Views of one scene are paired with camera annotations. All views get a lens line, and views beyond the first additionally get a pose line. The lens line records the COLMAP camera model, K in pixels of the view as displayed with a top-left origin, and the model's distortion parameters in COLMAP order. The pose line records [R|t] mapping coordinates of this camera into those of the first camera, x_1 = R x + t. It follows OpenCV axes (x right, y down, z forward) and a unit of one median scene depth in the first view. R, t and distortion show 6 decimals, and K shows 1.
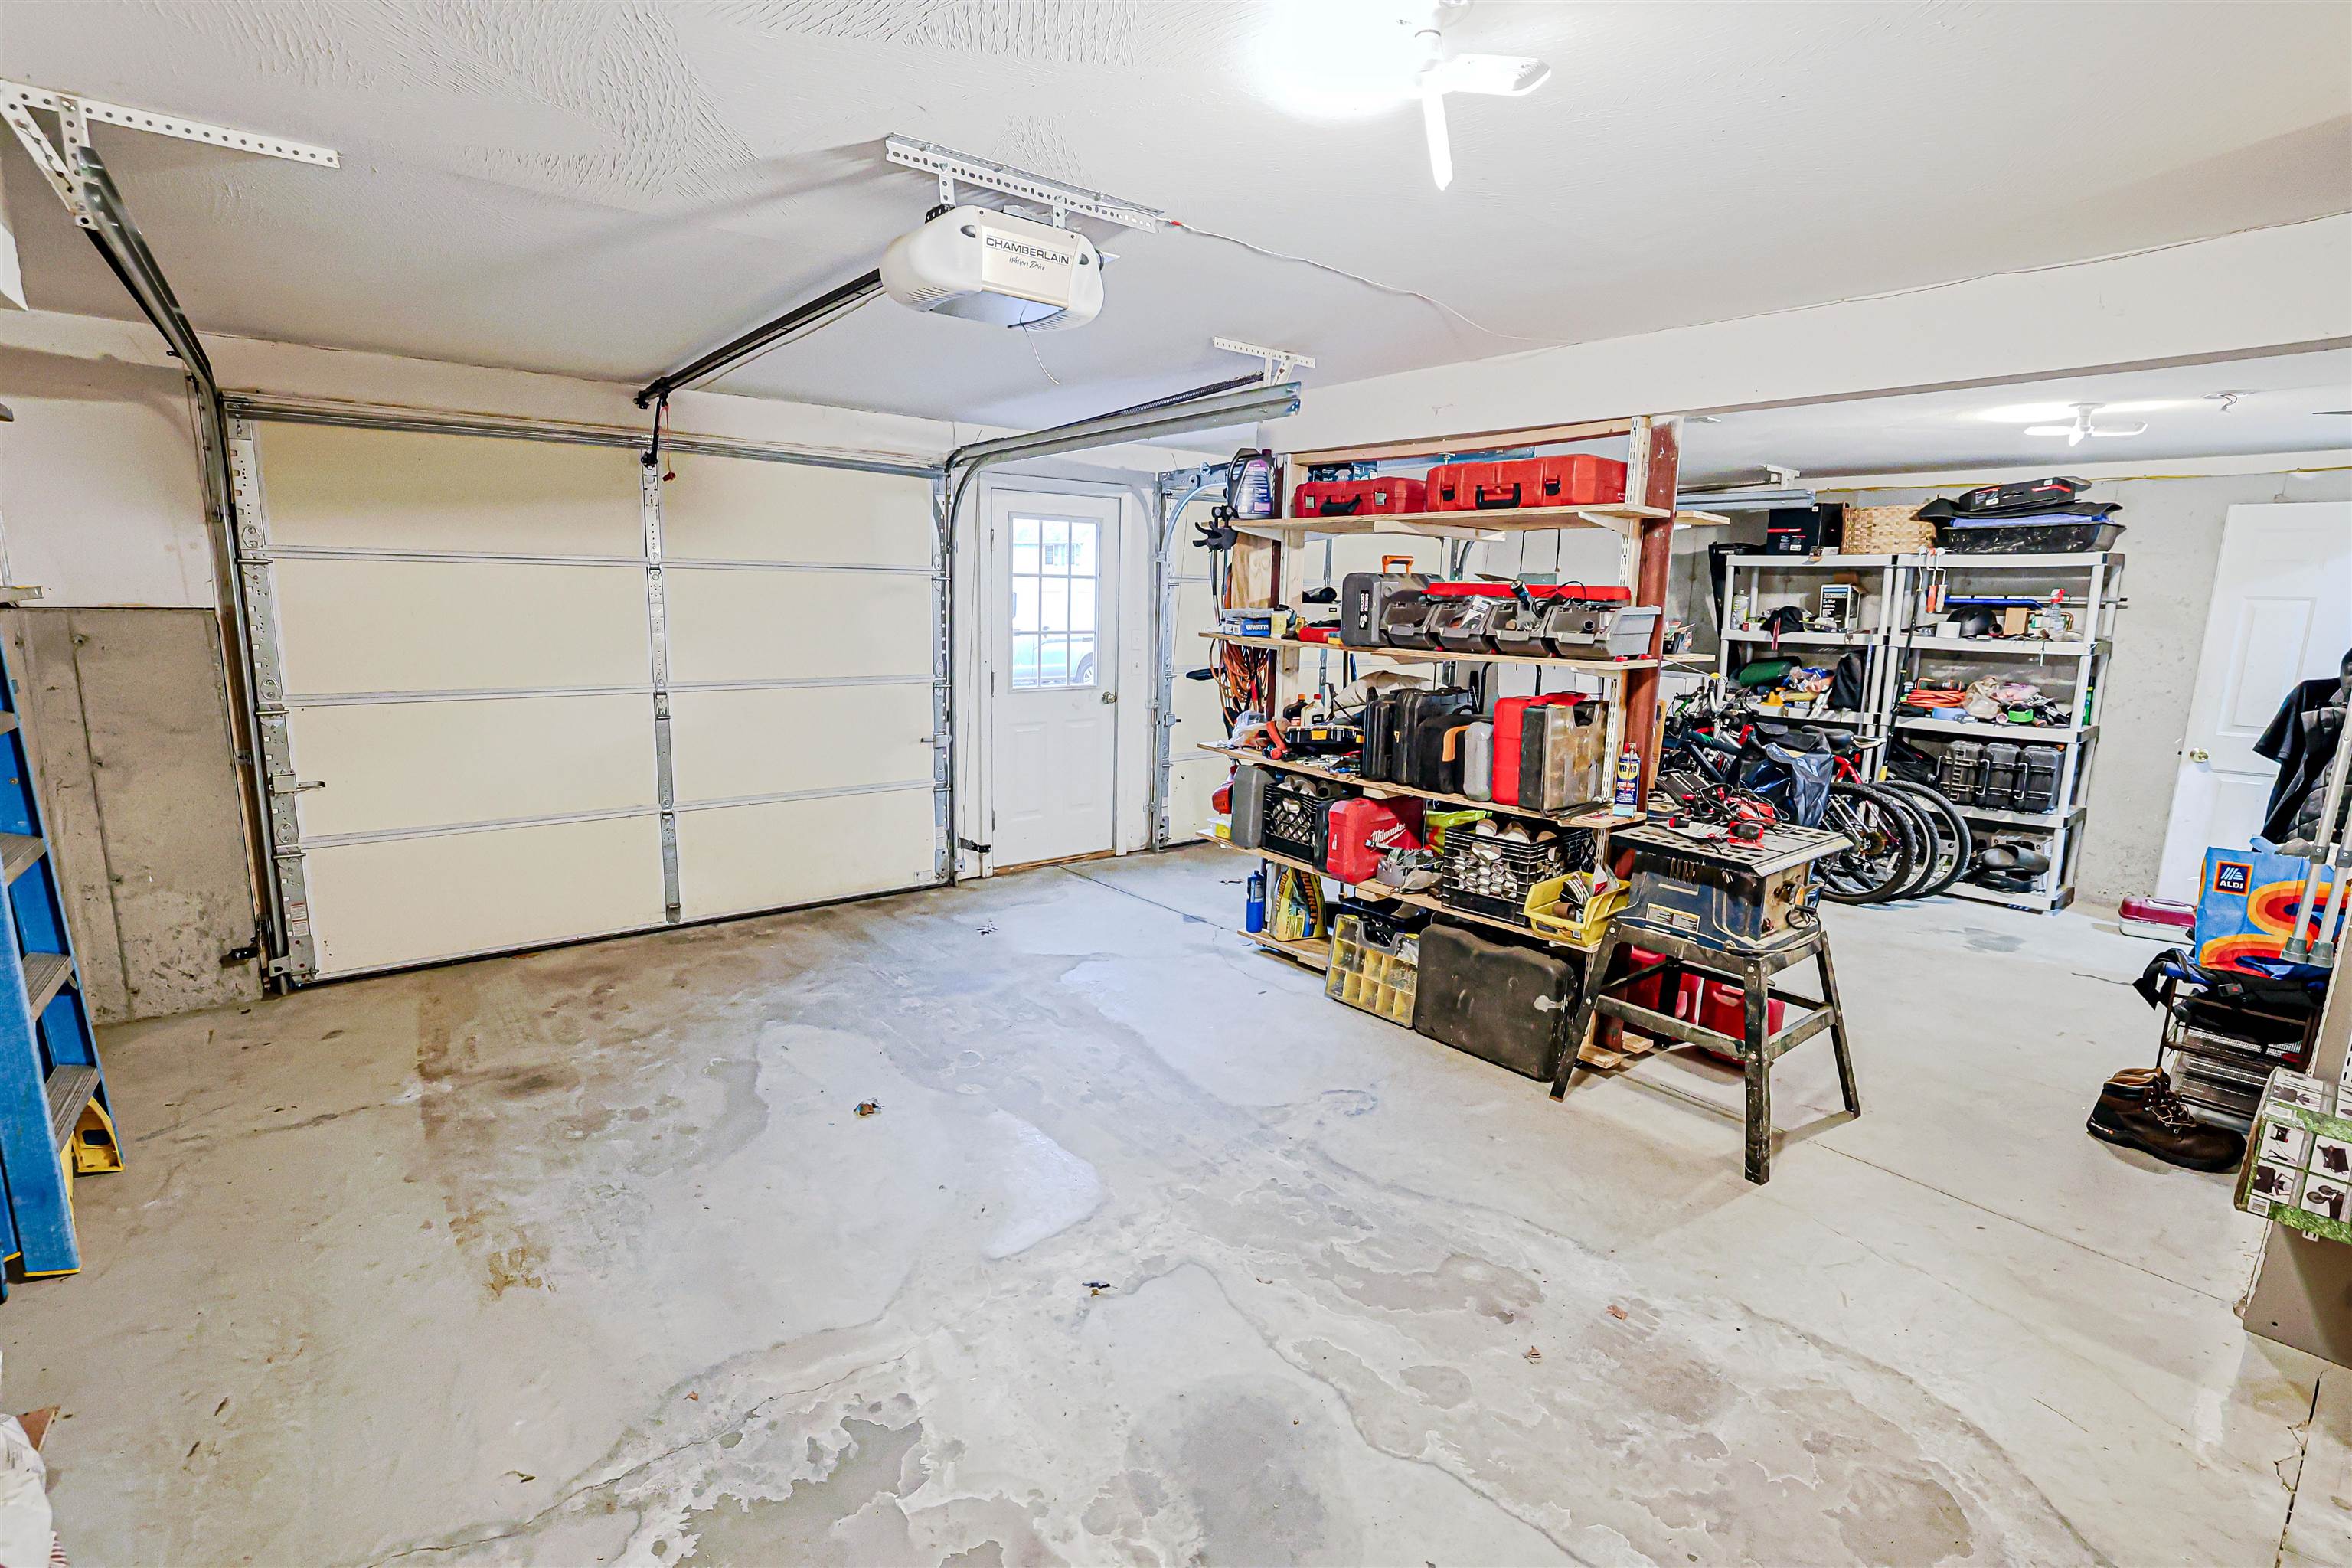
lens RADIAL K [[1091.3, 0, 1168.2], [0, 1091.3, 791.1], [0, 0, 1]] dist [-0.038584, 0.013789]
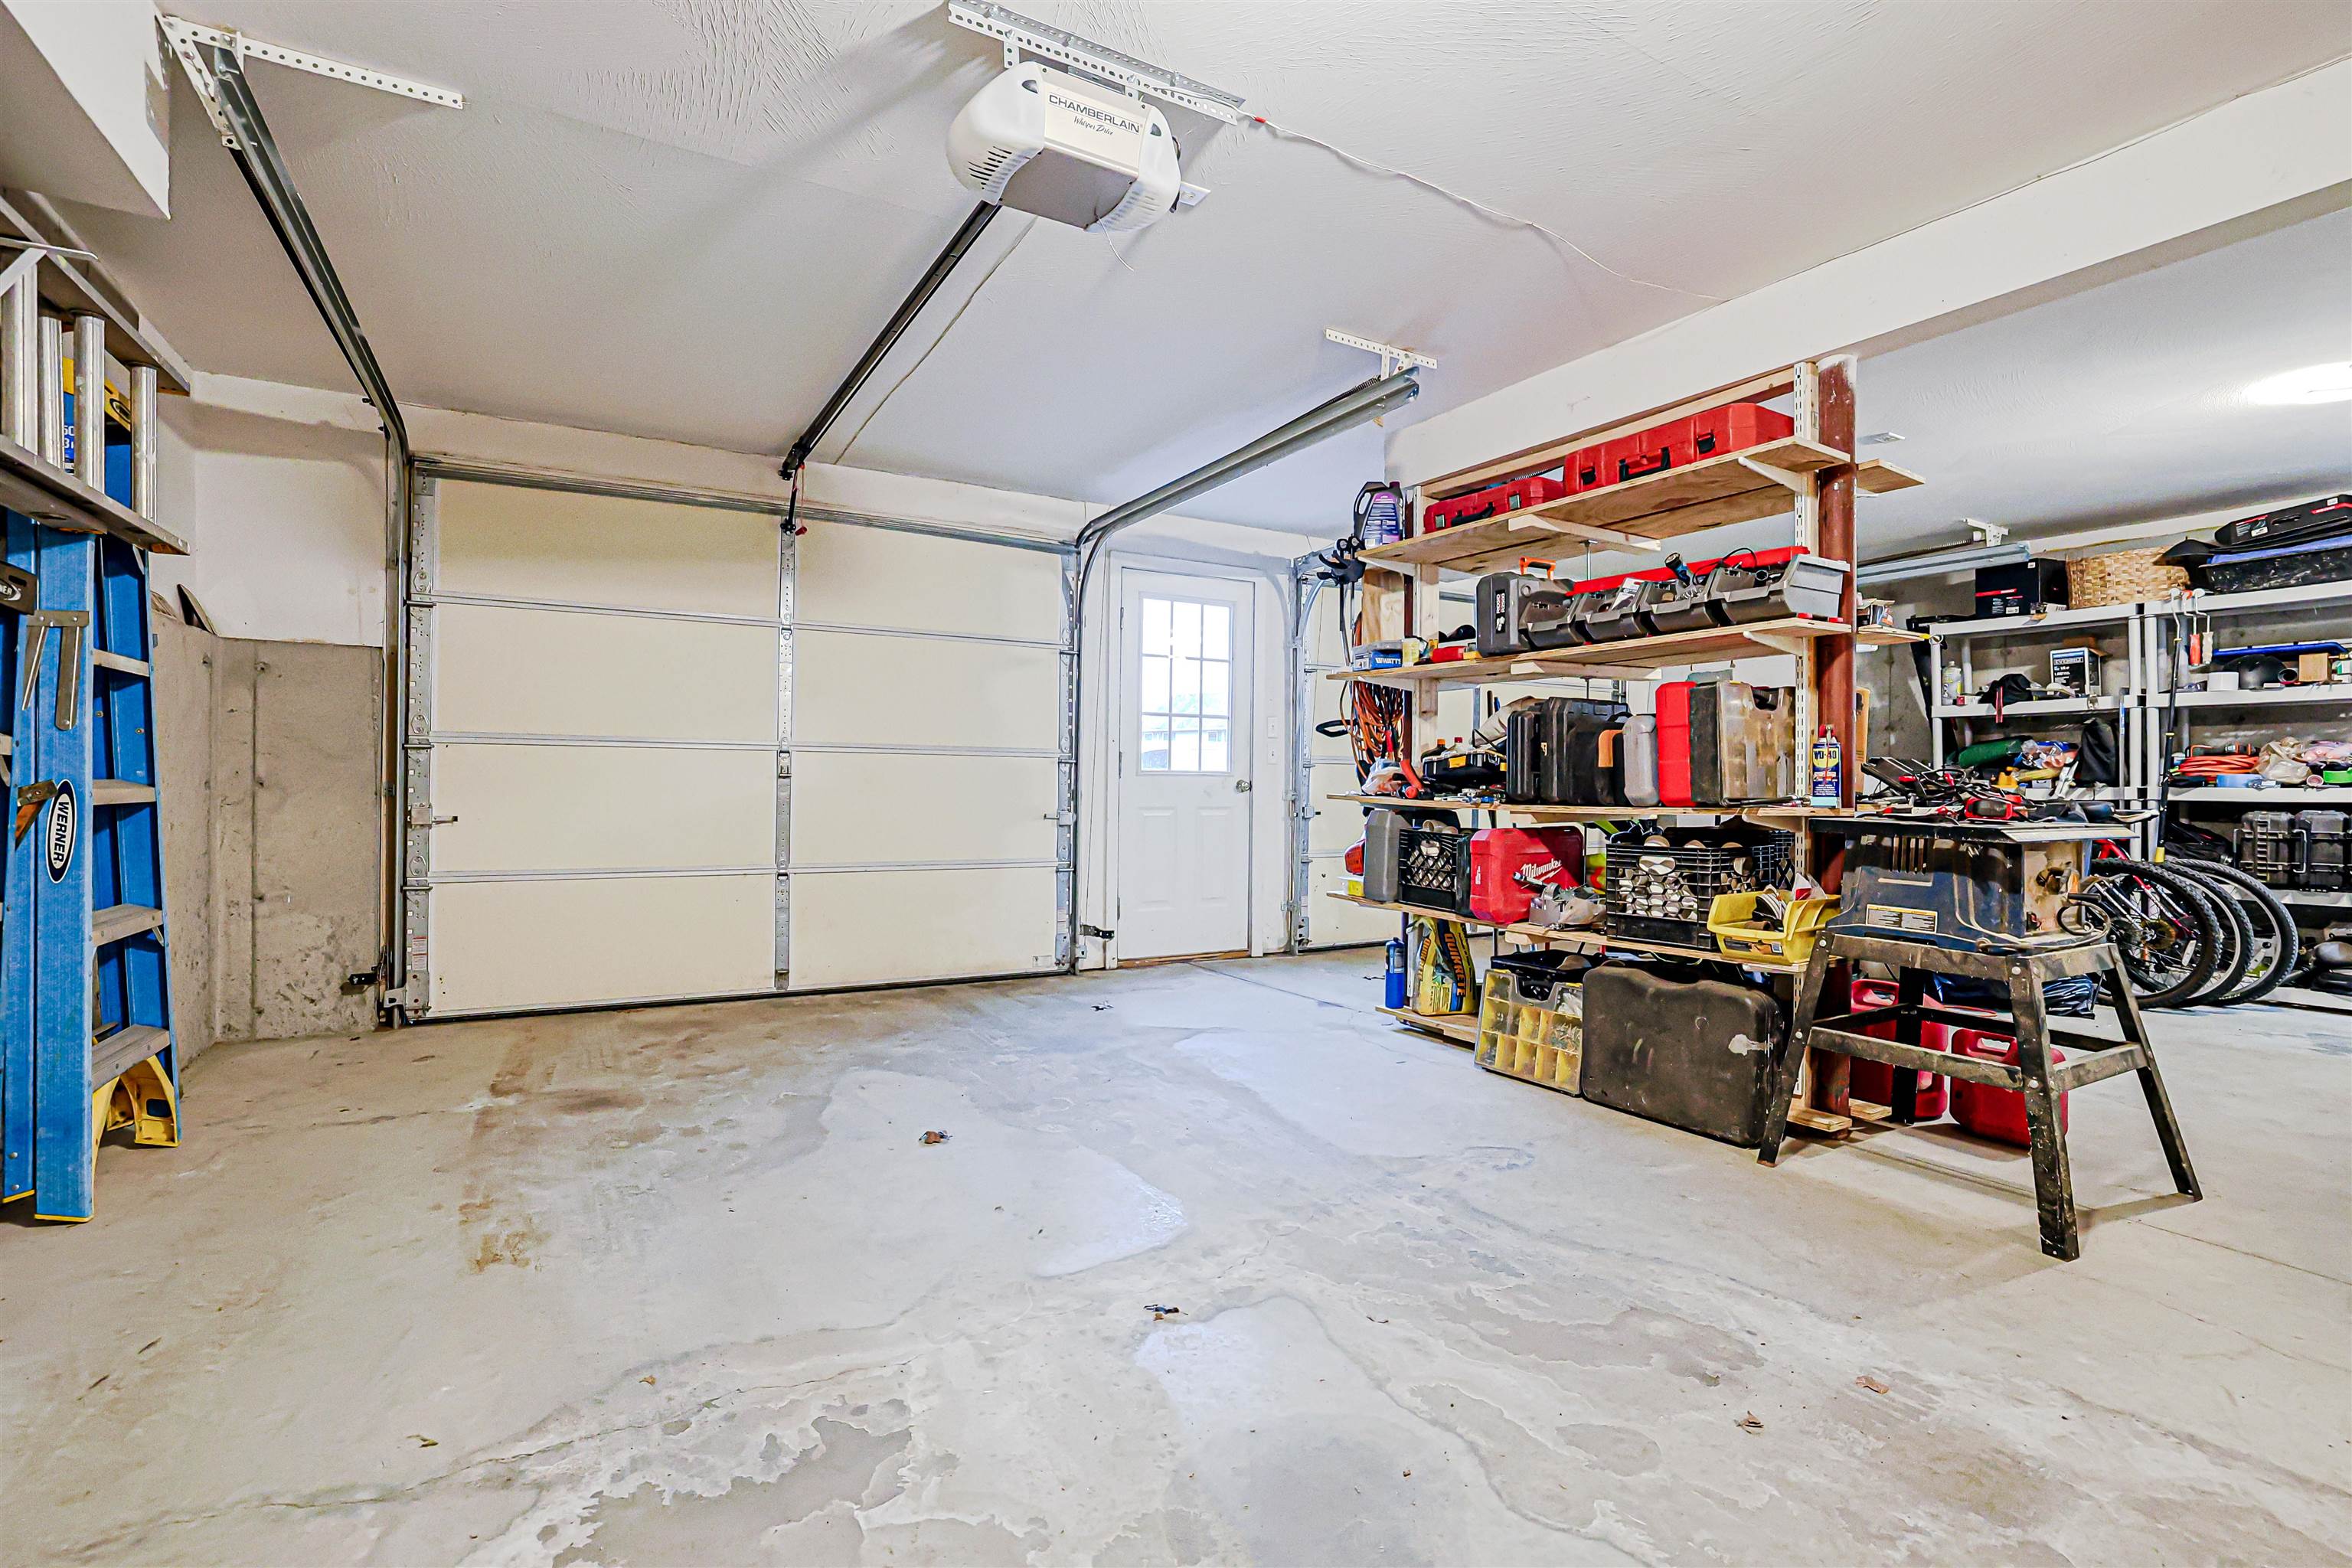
lens RADIAL K [[1091.3, 0, 1163.7], [0, 1091.3, 781.0], [0, 0, 1]] dist [-0.038584, 0.013789]
pose [[0.988294, -0.010662, -0.152188, 0.043236], [-0.016757, 0.983932, -0.177755, 0.154762], [0.151638, 0.178224, 0.972236, 0.113820]]
